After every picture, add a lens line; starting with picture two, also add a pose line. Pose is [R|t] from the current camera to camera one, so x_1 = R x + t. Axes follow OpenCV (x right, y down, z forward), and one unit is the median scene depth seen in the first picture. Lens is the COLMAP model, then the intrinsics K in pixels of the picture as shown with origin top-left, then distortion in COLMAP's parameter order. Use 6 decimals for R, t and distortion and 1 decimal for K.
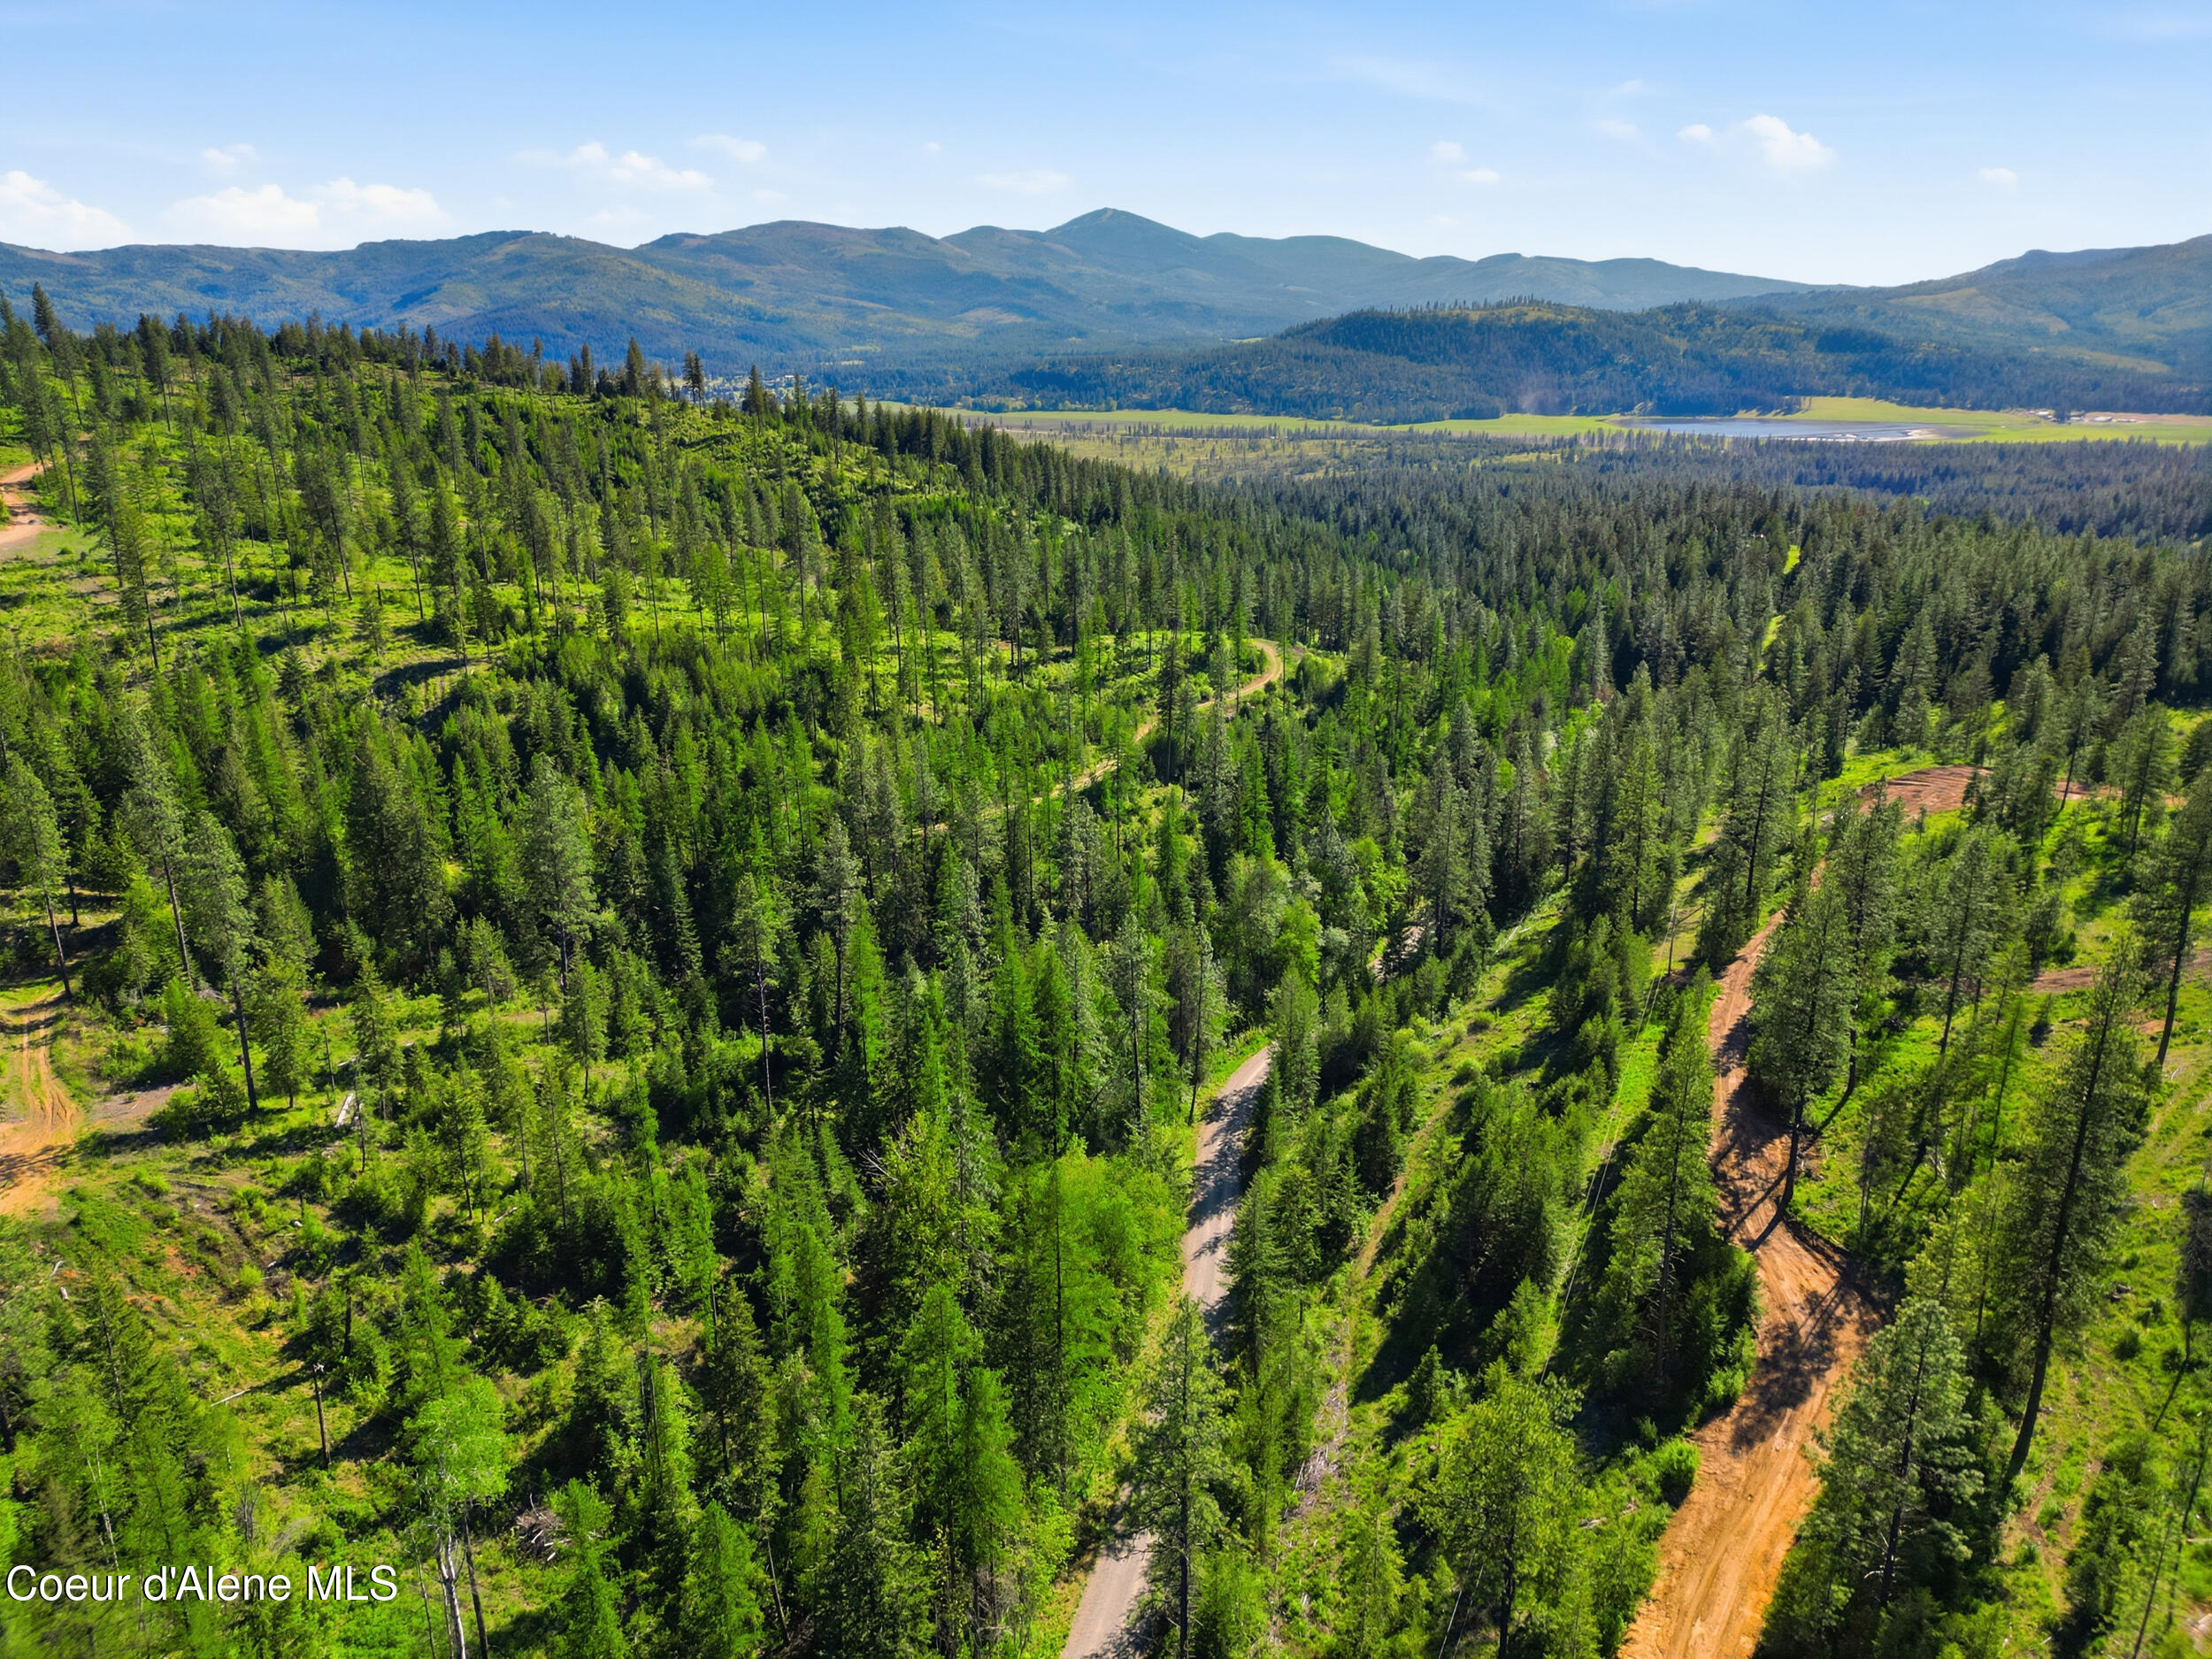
lens RADIAL K [[1547.5, 0, 1098.2], [0, 1547.5, 818.5], [0, 0, 1]] dist [0.066891, -0.073299]
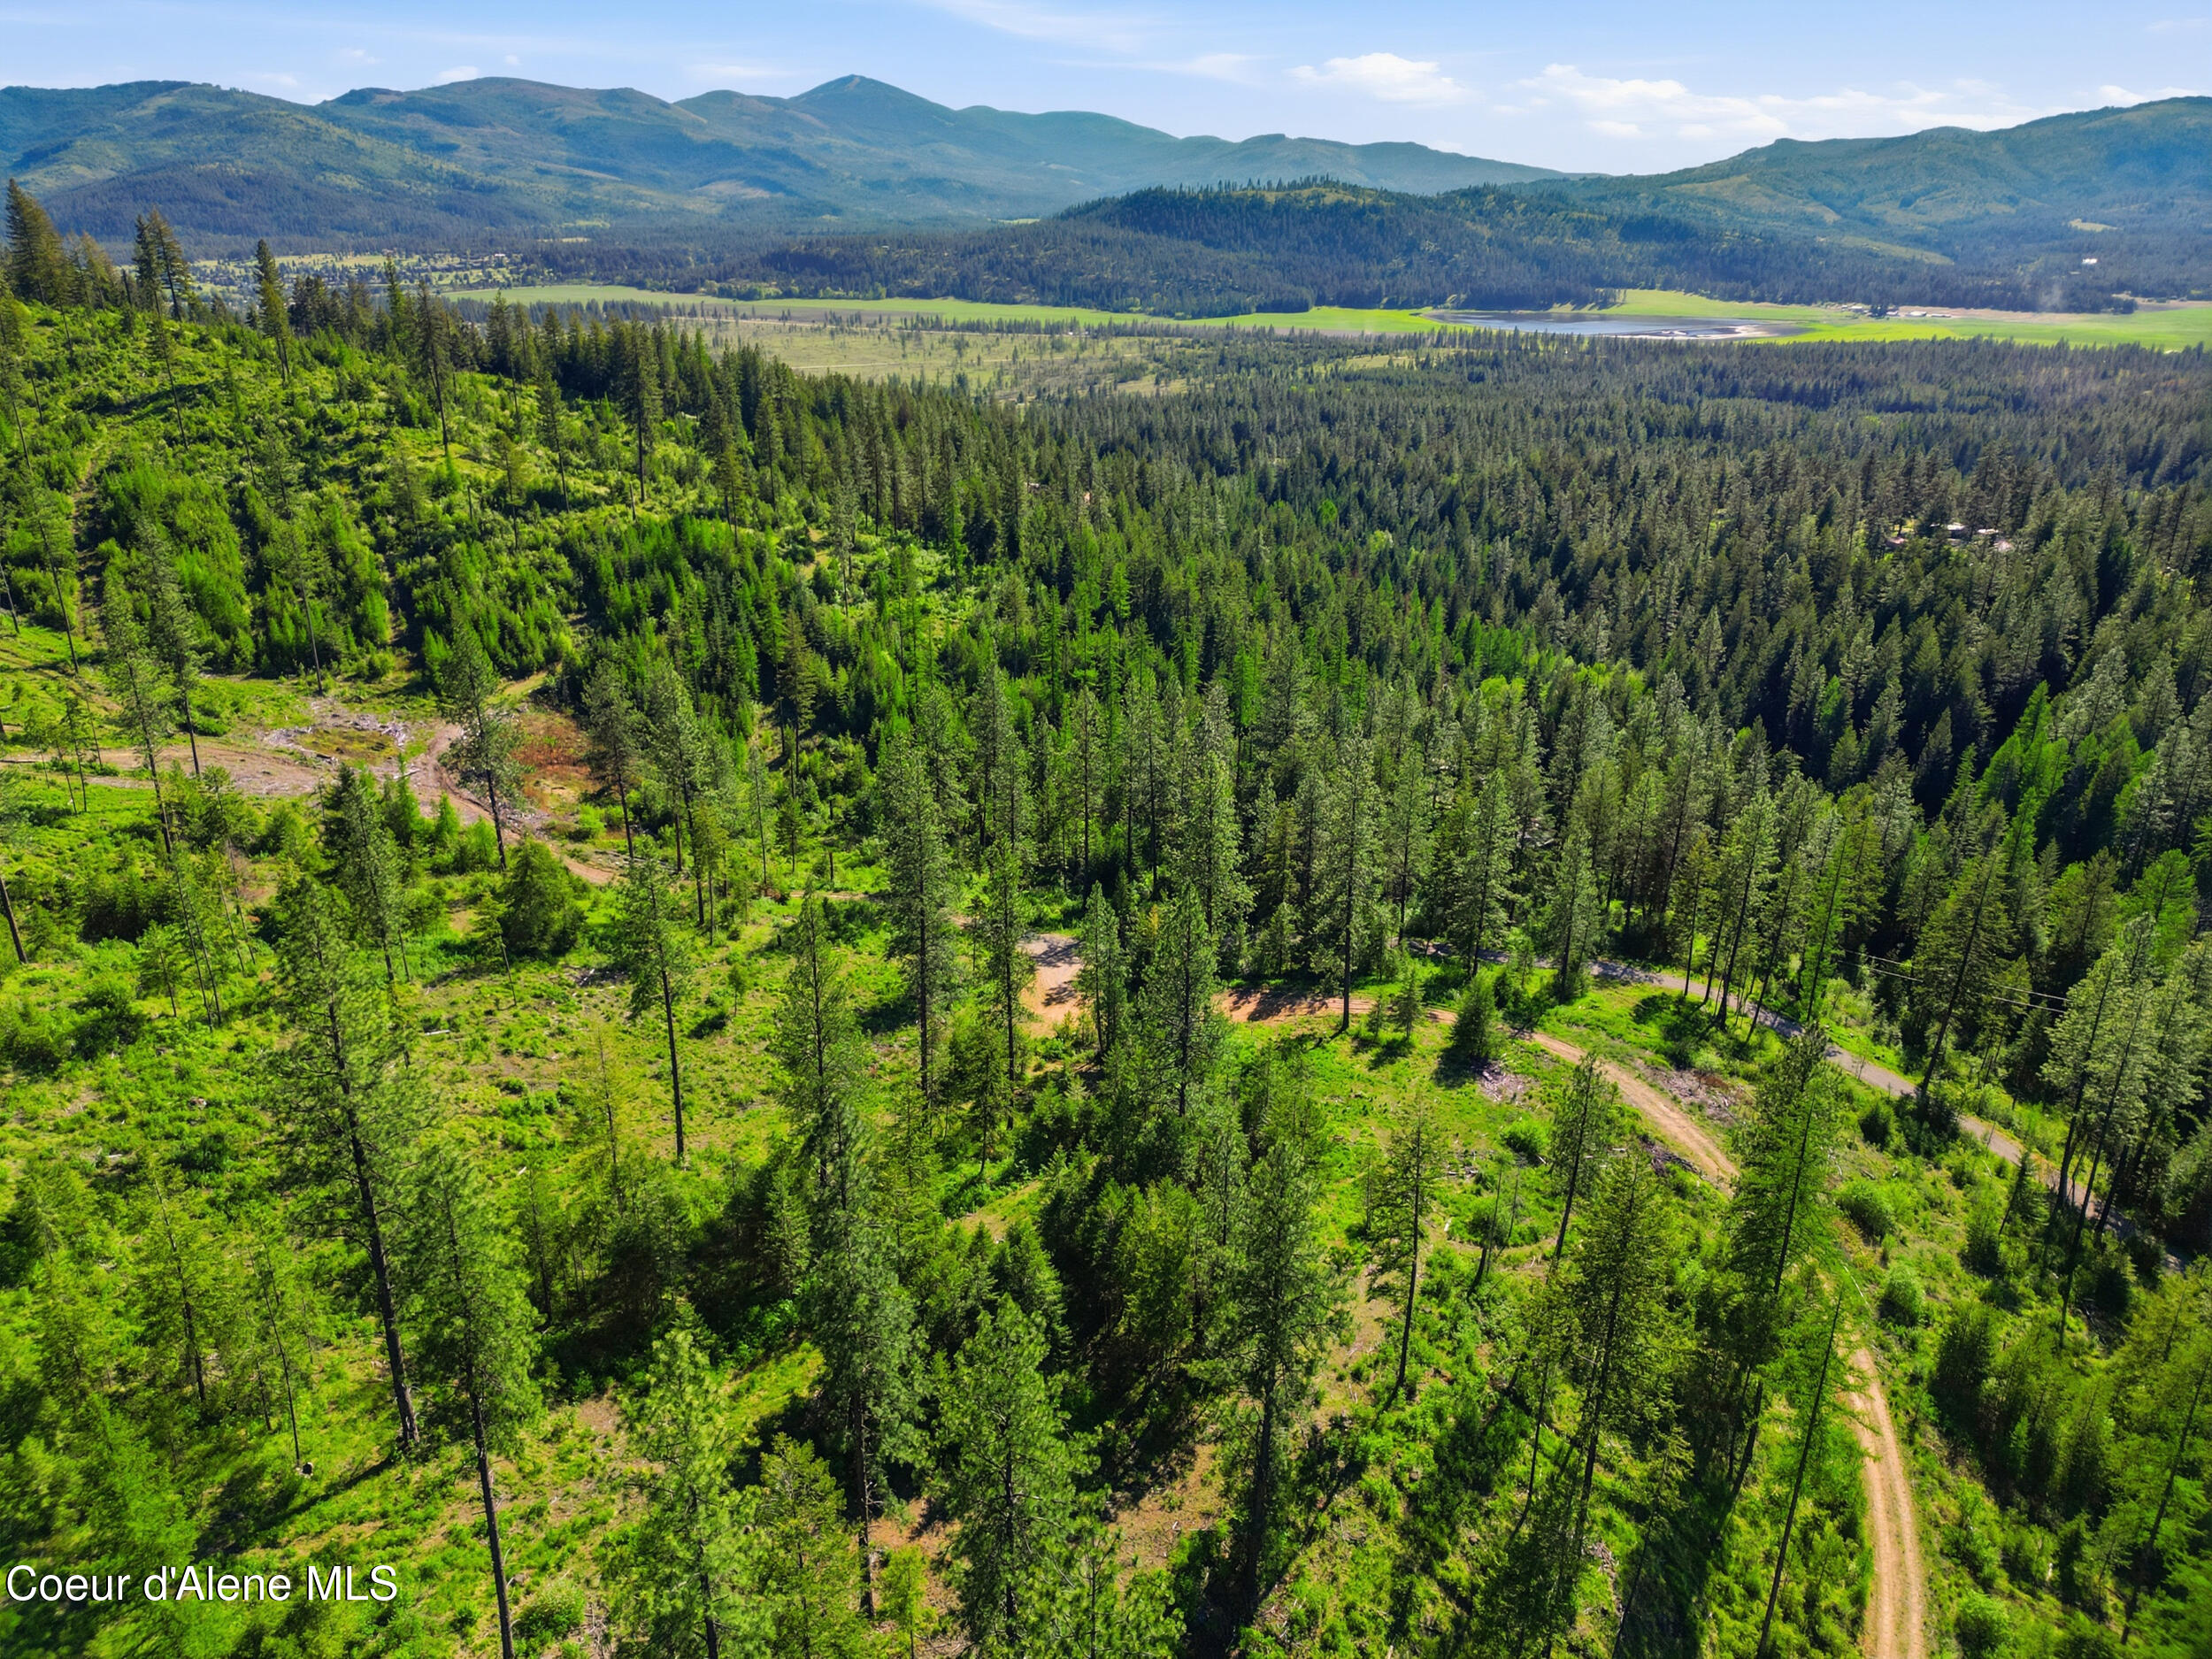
lens RADIAL K [[1524.6, 0, 1108.2], [0, 1524.6, 820.0], [0, 0, 1]] dist [0.046371, -0.031509]
pose [[0.987696, -0.046686, 0.149256, -0.007731], [0.035583, 0.996457, 0.076212, -0.028476], [-0.152285, -0.069963, 0.985857, 0.097481]]
